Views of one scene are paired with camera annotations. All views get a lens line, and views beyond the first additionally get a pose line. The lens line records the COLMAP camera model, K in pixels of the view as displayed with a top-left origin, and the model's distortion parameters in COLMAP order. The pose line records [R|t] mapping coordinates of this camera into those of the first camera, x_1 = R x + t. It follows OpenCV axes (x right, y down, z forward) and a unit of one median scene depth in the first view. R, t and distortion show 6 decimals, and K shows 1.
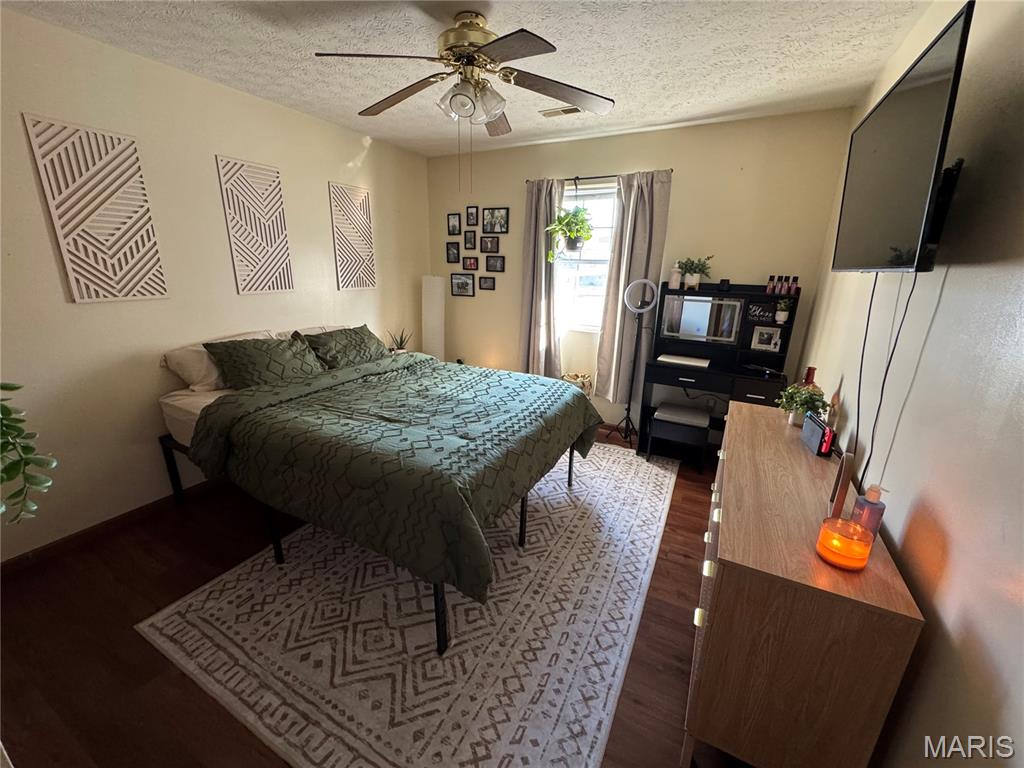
lens RADIAL K [[415.3, 0, 512.4], [0, 415.3, 387.6], [0, 0, 1]] dist [-0.004750, -0.000361]
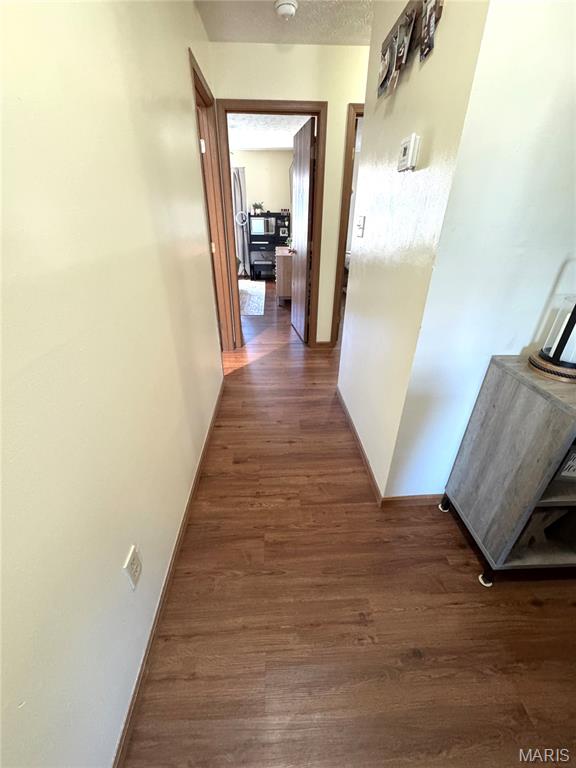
lens RADIAL K [[311.5, 0, 286.6], [0, 311.5, 379.2], [0, 0, 1]] dist [-0.004750, -0.000361]
pose [[0.859029, -0.266008, 0.437388, -0.656701], [0.161532, 0.951595, 0.261486, 0.319591], [-0.485773, -0.153972, 0.860417, -1.143409]]
